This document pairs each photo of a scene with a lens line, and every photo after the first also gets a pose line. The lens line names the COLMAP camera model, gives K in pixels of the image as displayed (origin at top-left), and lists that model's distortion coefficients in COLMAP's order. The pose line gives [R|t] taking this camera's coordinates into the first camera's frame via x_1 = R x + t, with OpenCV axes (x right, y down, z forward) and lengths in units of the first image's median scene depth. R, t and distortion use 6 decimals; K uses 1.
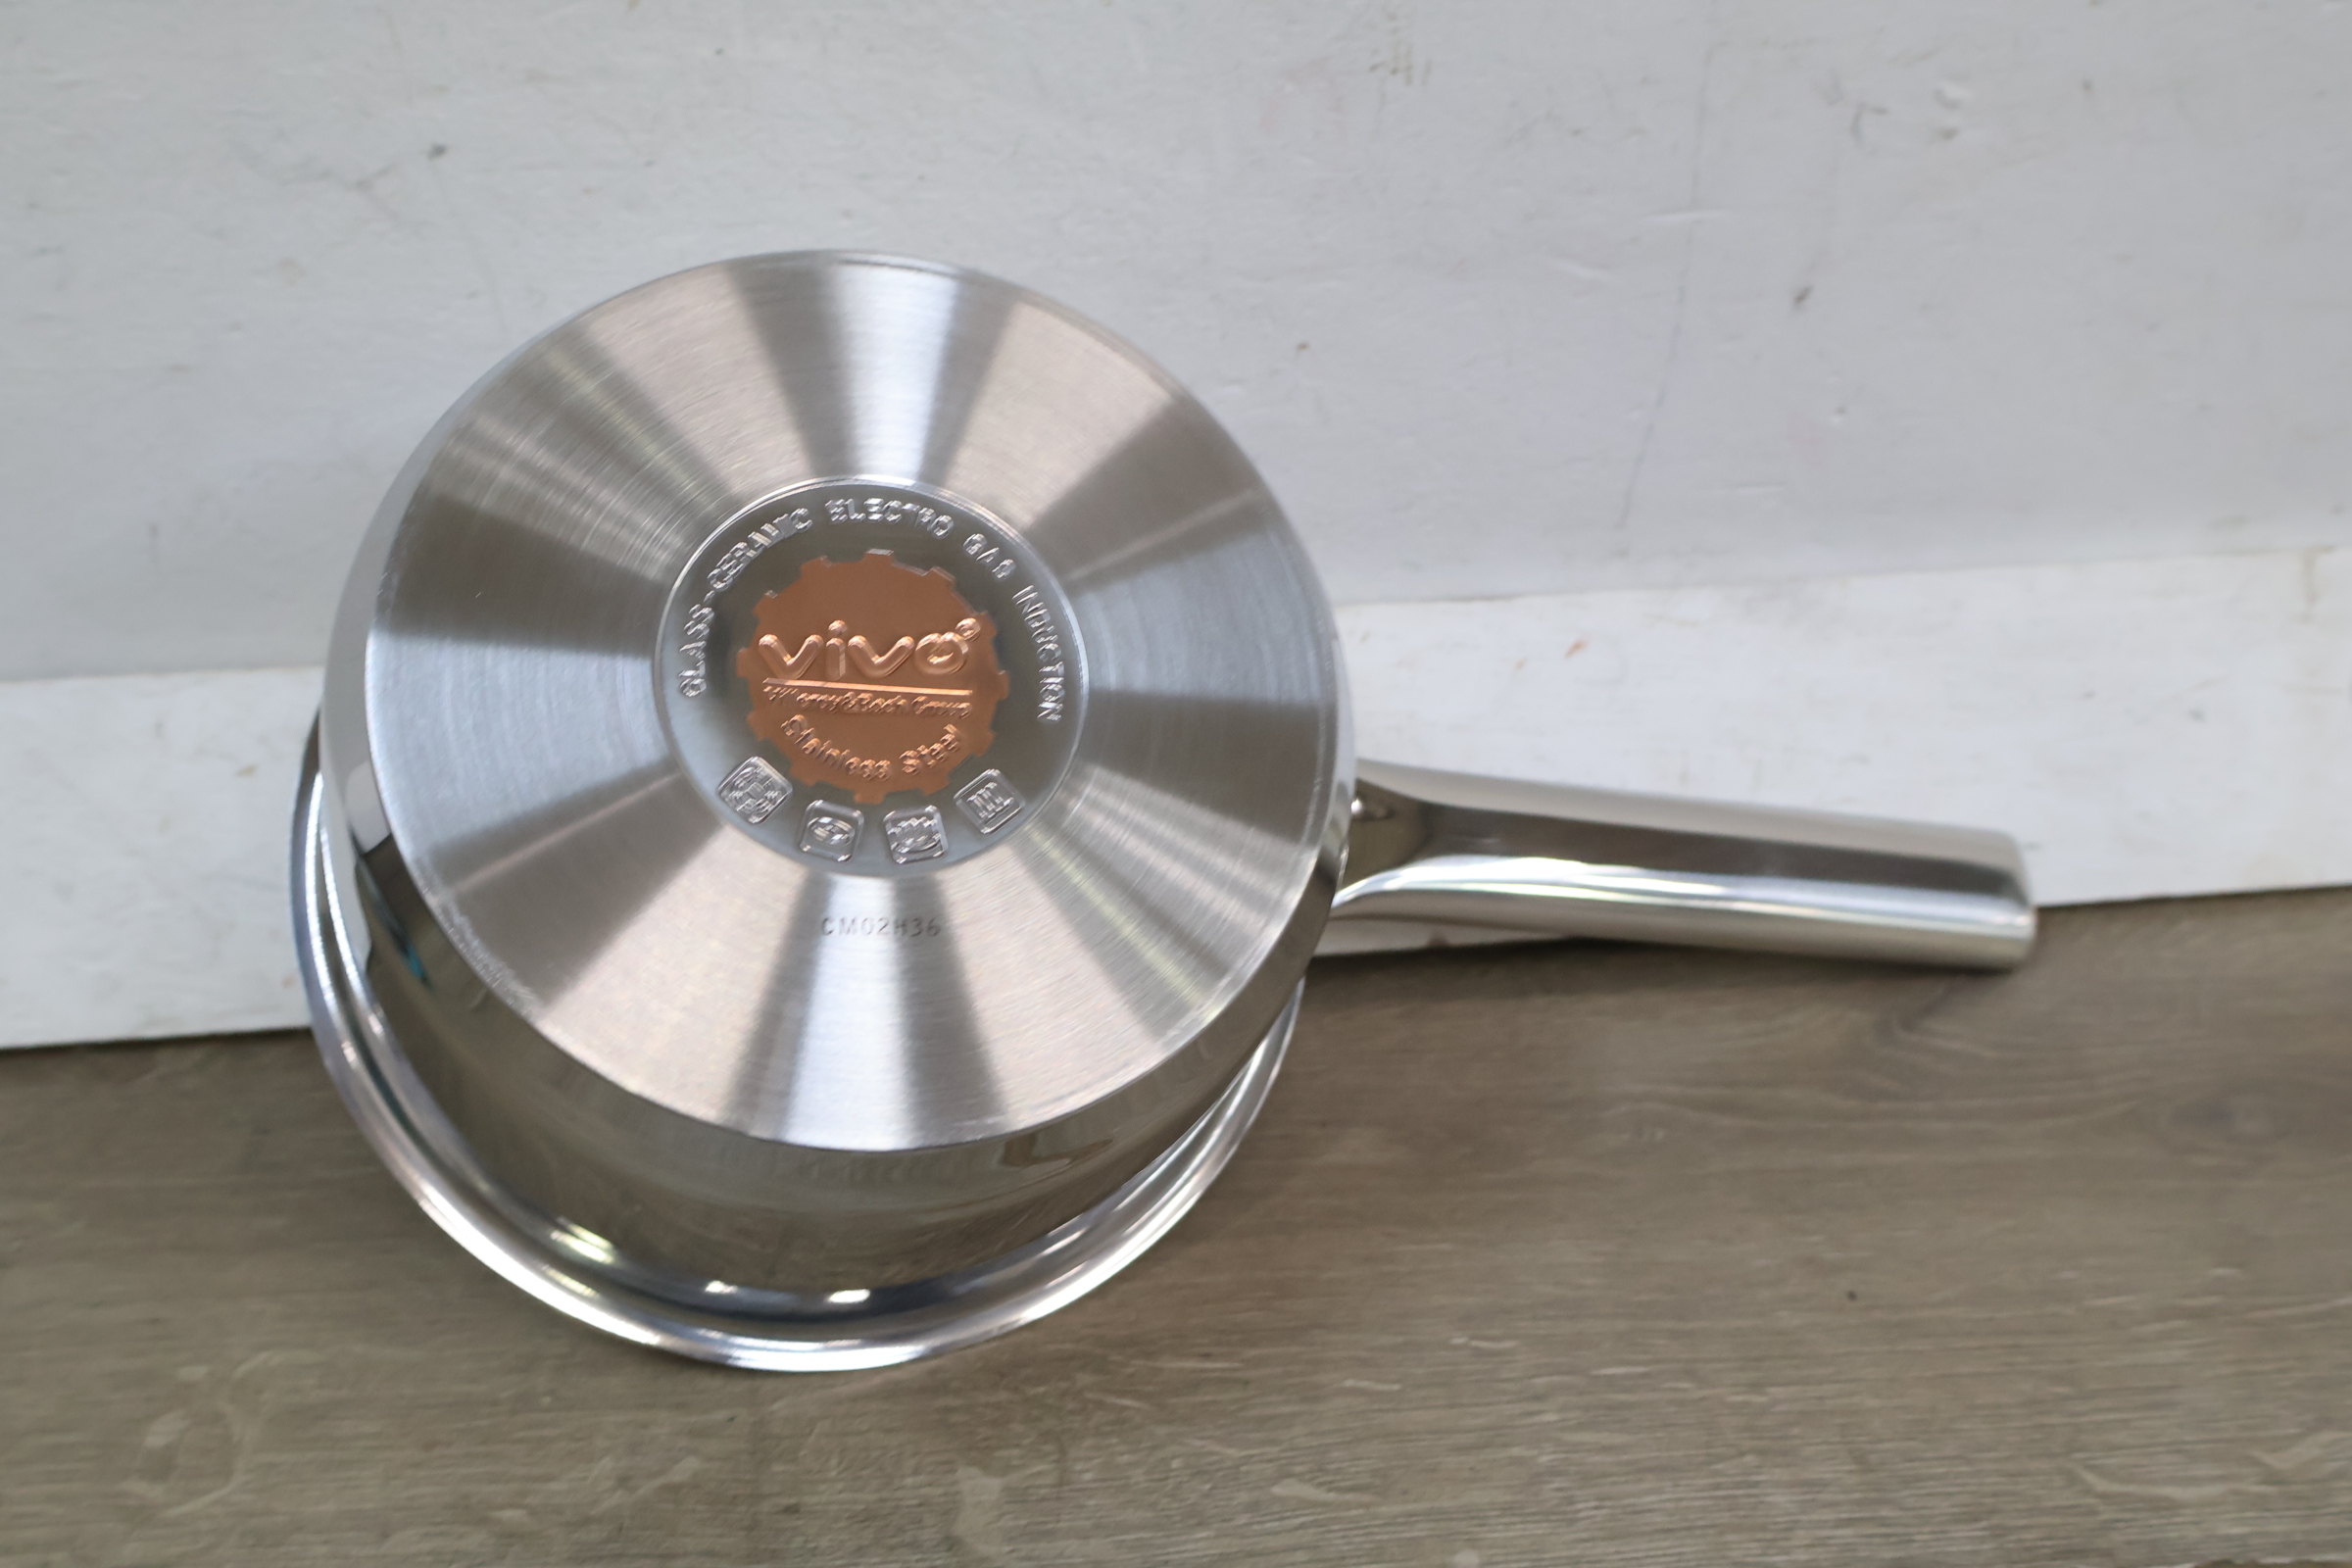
lens RADIAL K [[2346.4, 0, 1167.6], [0, 2346.4, 796.1], [0, 0, 1]] dist [0.008805, 0.000000]
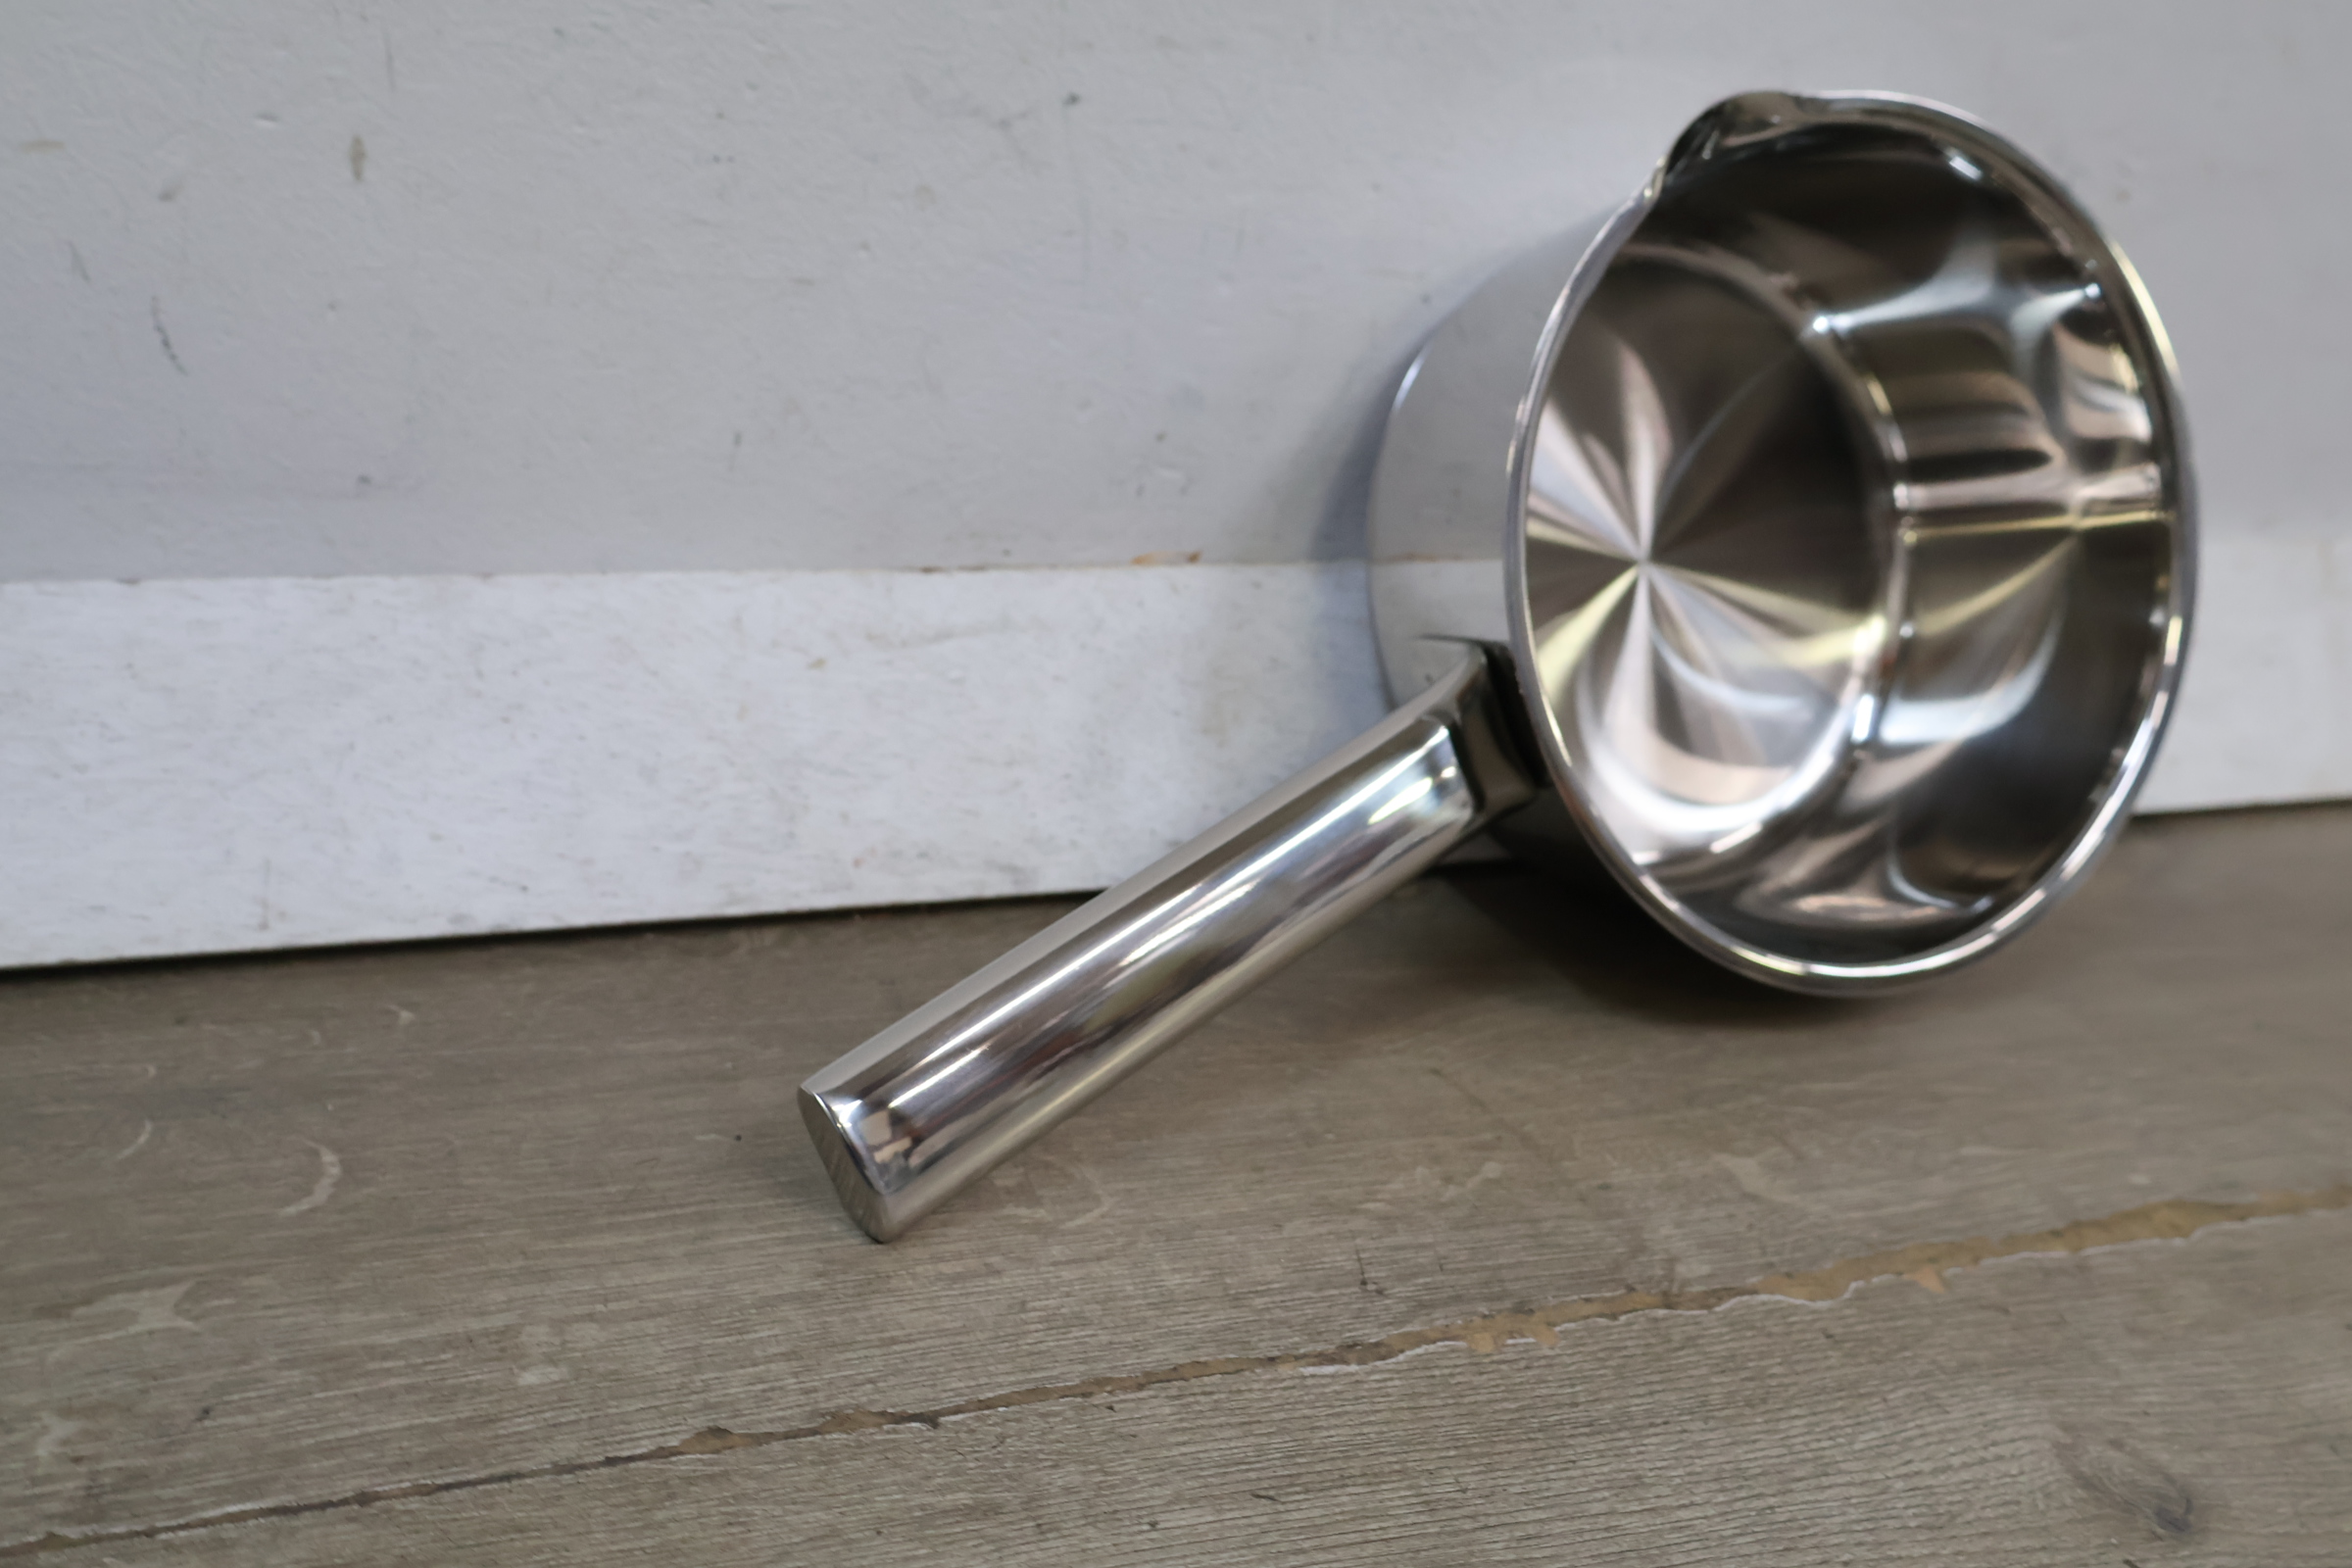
lens RADIAL K [[2346.4, 0, 1180.5], [0, 2346.4, 777.7], [0, 0, 1]] dist [0.008805, 0.000000]
pose [[0.953556, -0.003263, 0.301199, -0.662598], [0.059413, 0.982334, -0.177452, 0.283747], [-0.295299, 0.187106, 0.936904, -0.037927]]
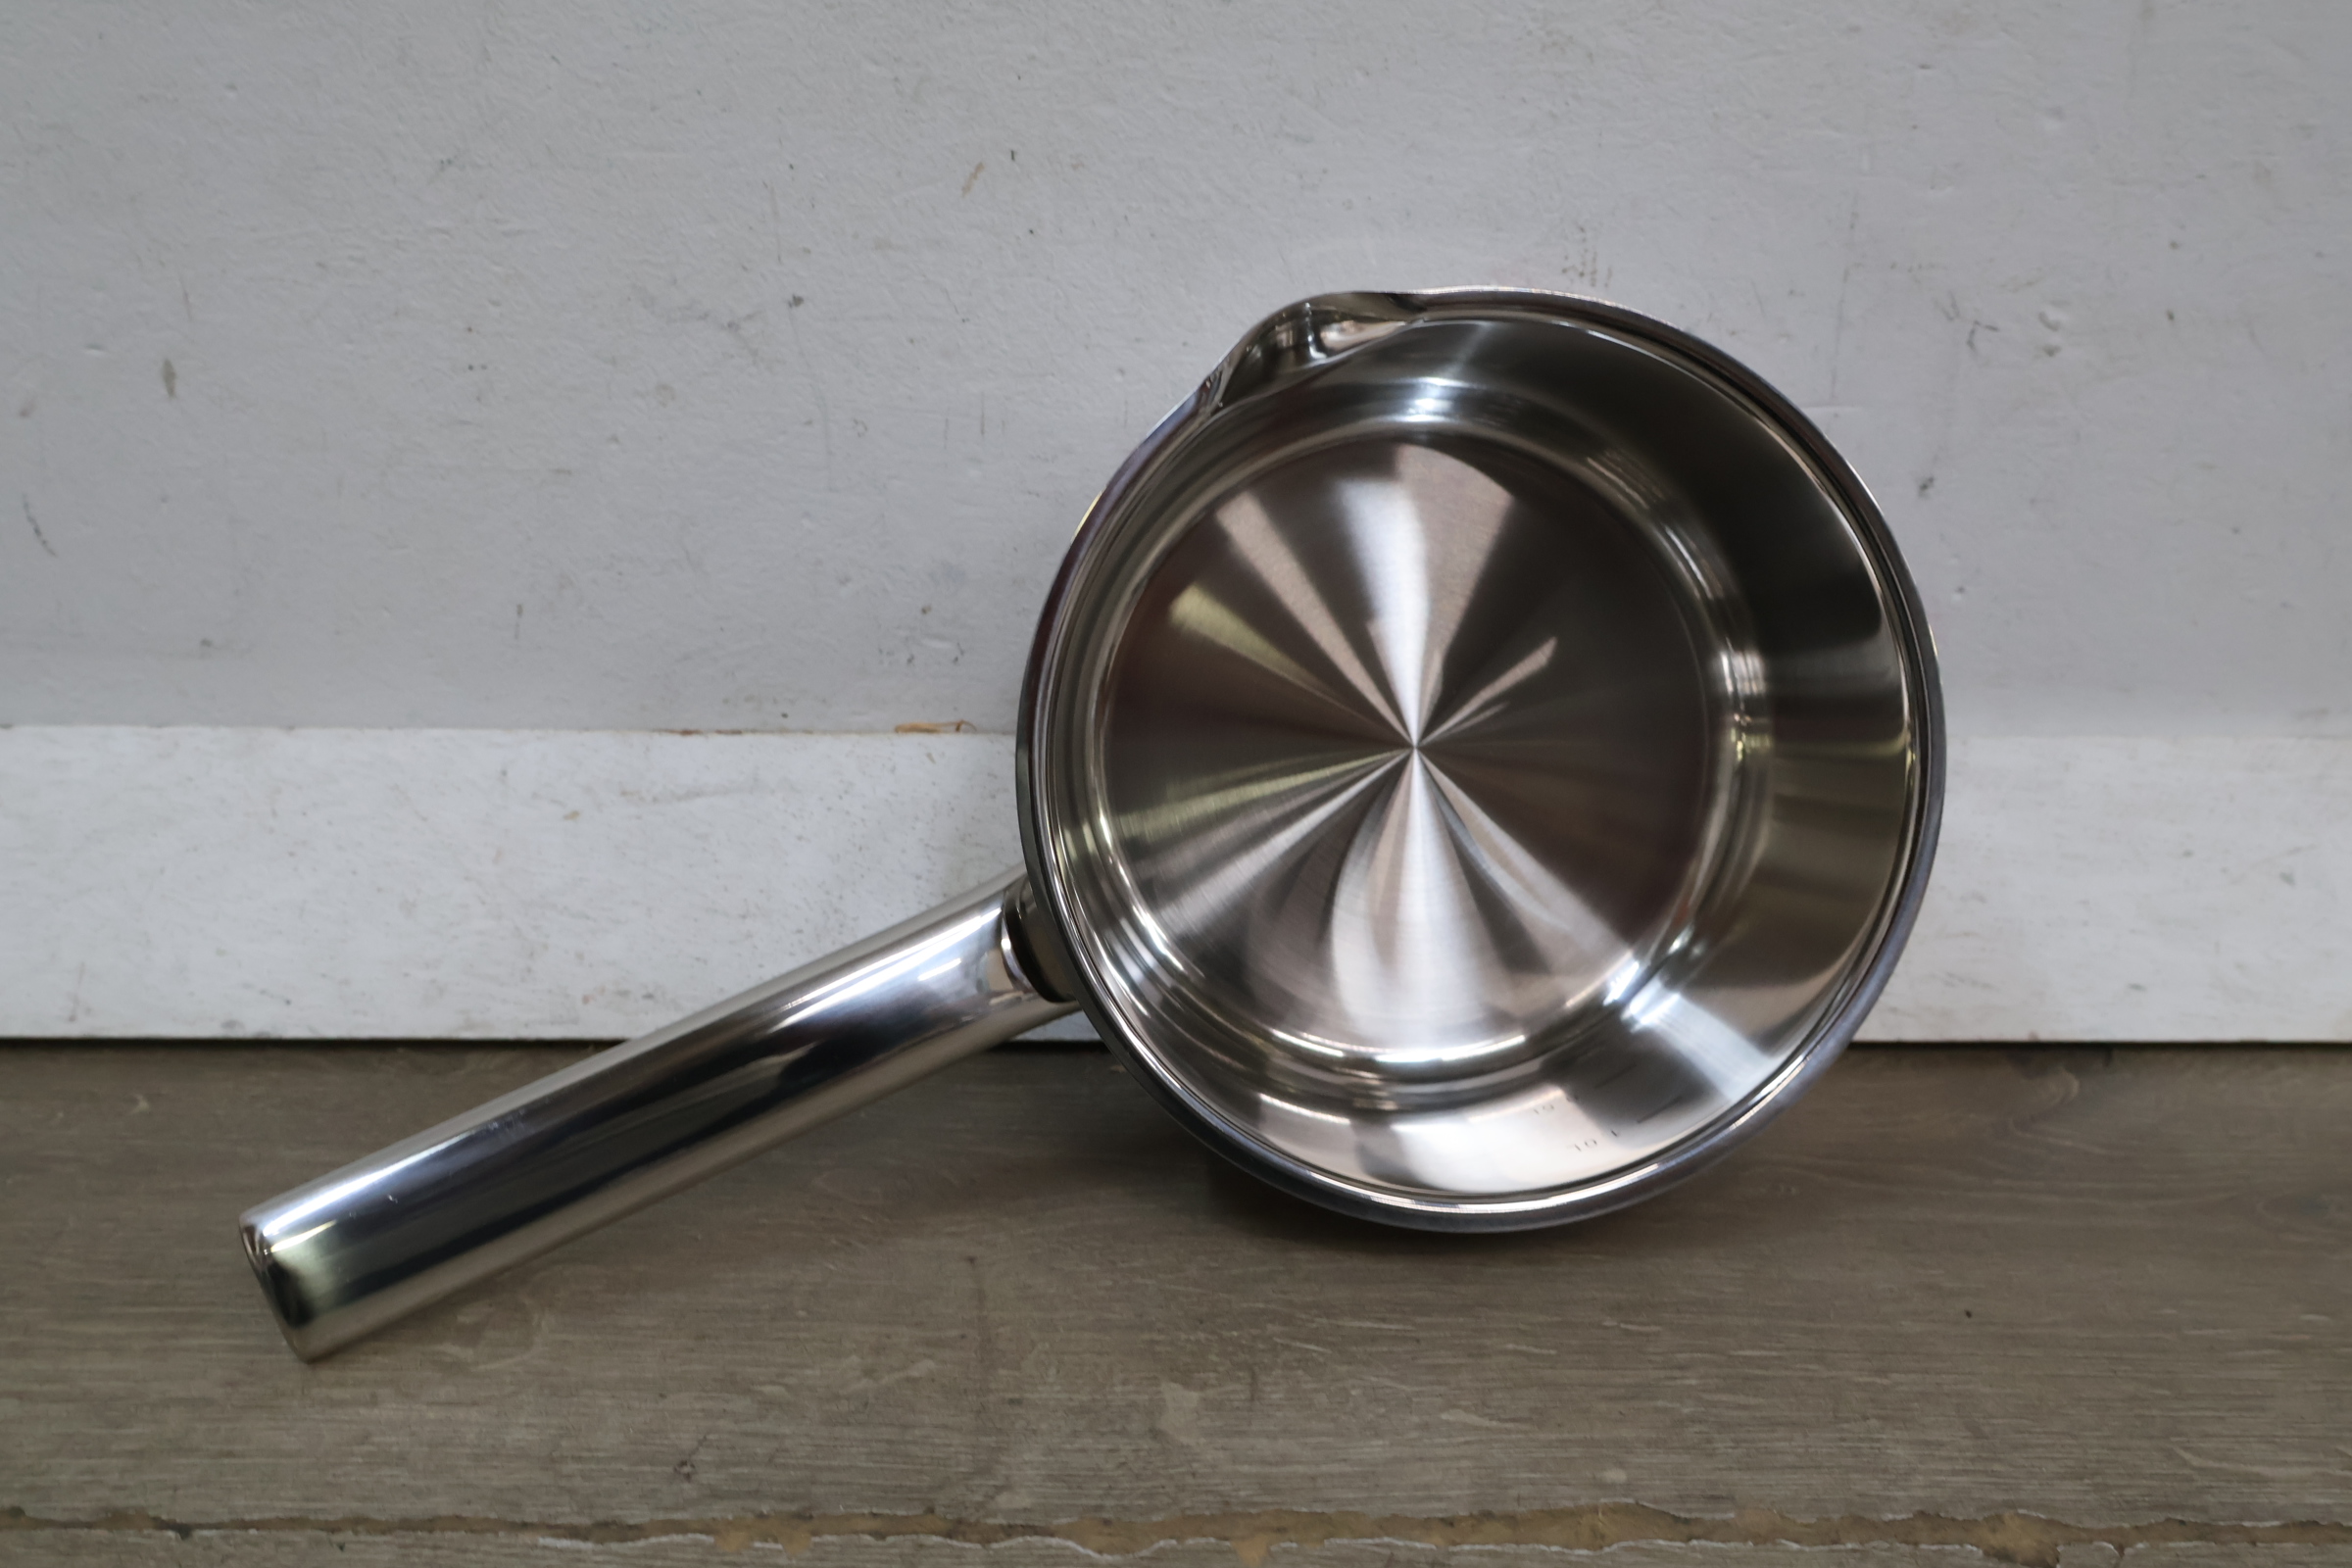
lens RADIAL K [[2346.4, 0, 1162.6], [0, 2346.4, 782.3], [0, 0, 1]] dist [0.008805, 0.000000]
pose [[0.996710, 0.052765, -0.061528, -0.033336], [-0.063645, 0.979528, -0.190985, 0.211812], [0.050191, 0.194272, 0.979663, -0.158125]]
